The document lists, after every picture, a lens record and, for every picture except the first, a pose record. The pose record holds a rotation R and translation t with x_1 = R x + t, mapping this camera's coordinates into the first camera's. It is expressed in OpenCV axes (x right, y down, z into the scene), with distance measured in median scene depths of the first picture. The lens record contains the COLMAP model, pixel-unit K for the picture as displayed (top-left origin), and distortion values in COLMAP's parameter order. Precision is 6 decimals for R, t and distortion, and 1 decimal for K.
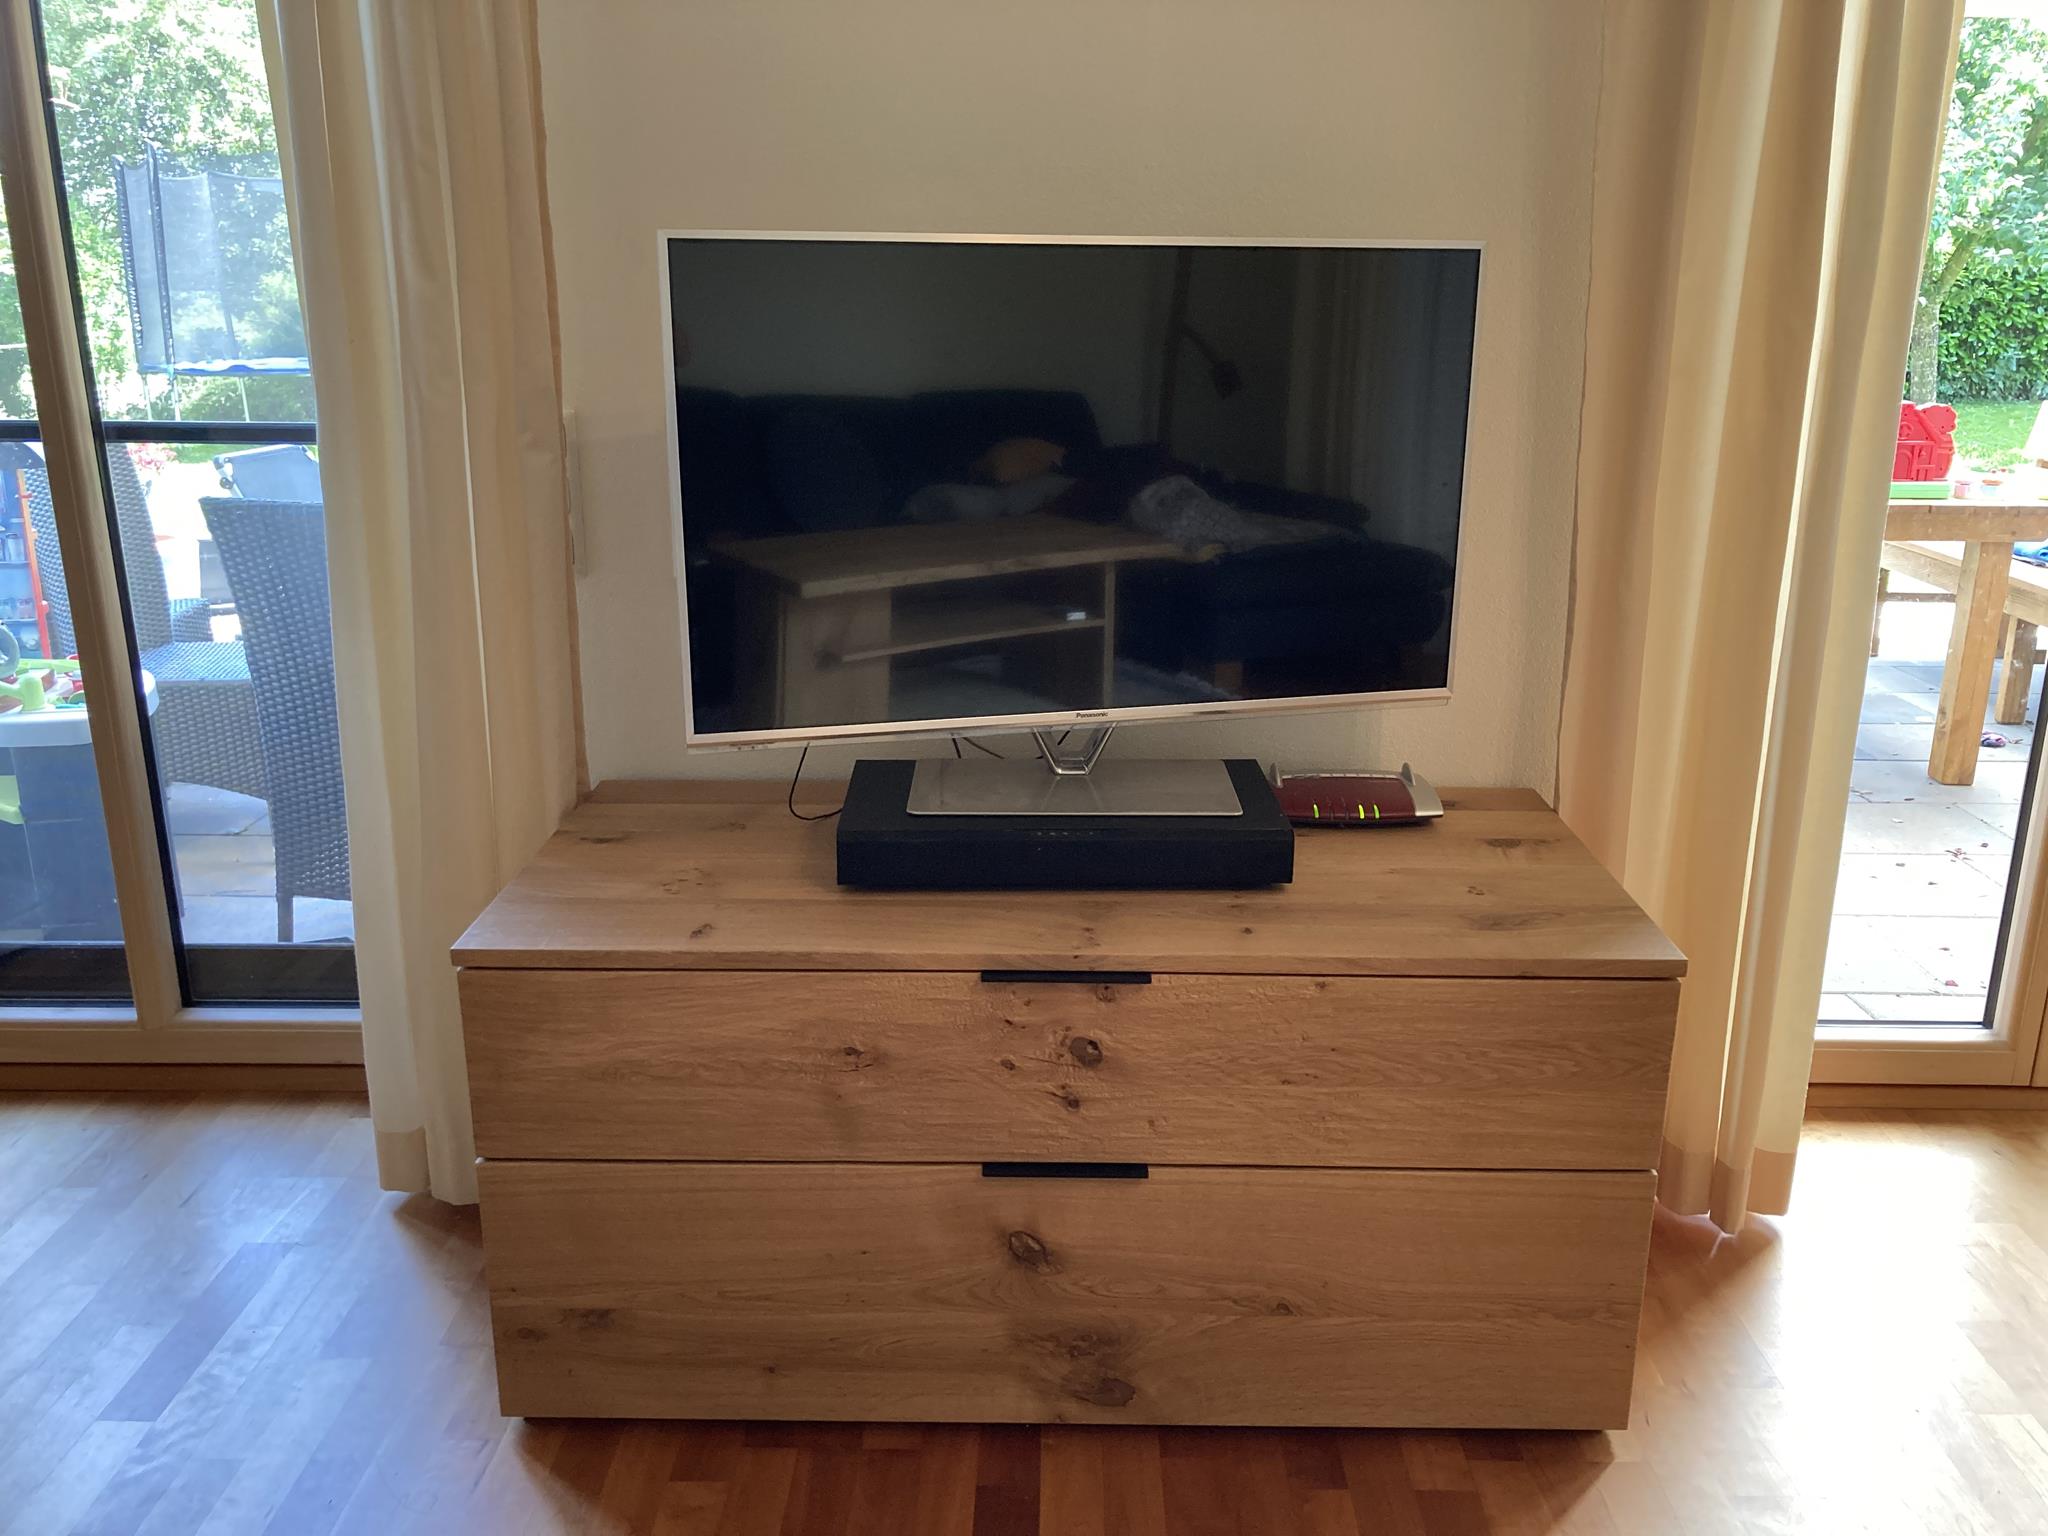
lens RADIAL K [[1672.6, 0, 1023.3], [0, 1672.6, 754.6], [0, 0, 1]] dist [0.022450, -0.047961]
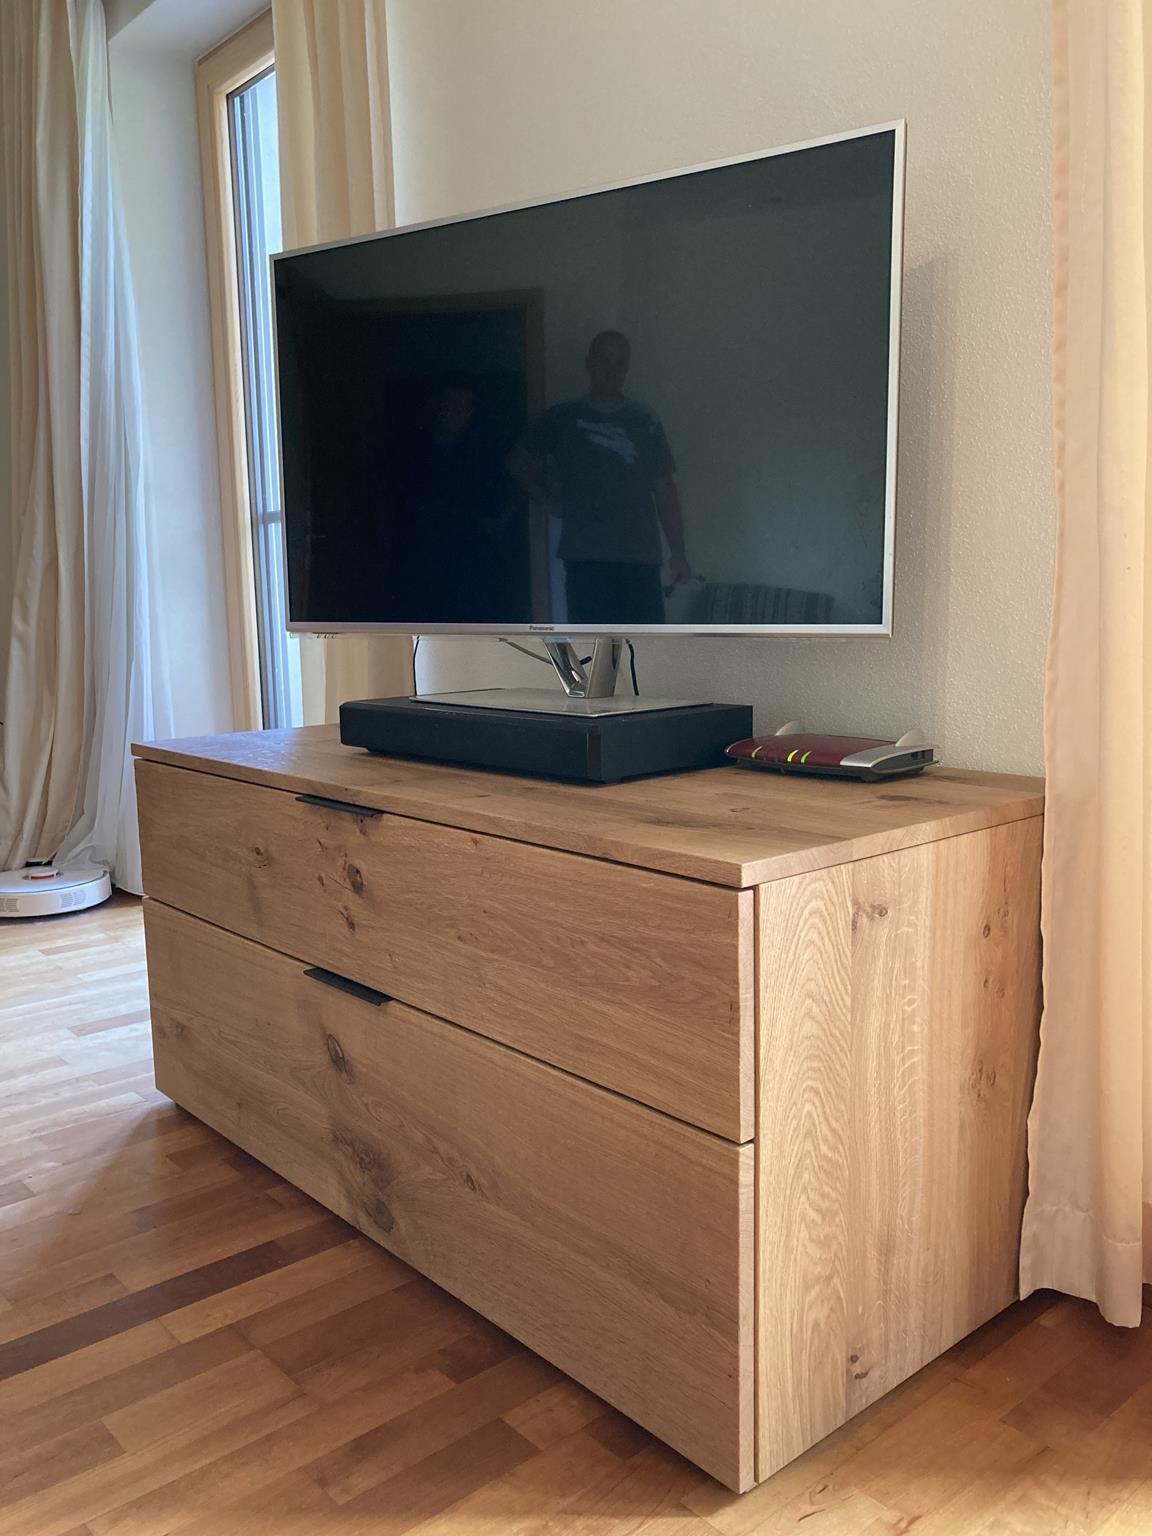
lens RADIAL K [[1254.5, 0, 572.3], [0, 1254.5, 772.7], [0, 0, 1]] dist [0.022450, -0.047961]
pose [[0.668093, 0.089814, -0.738638, 0.753581], [-0.188662, 0.980696, -0.051395, 0.121418], [0.719763, 0.173689, 0.672140, 0.511675]]
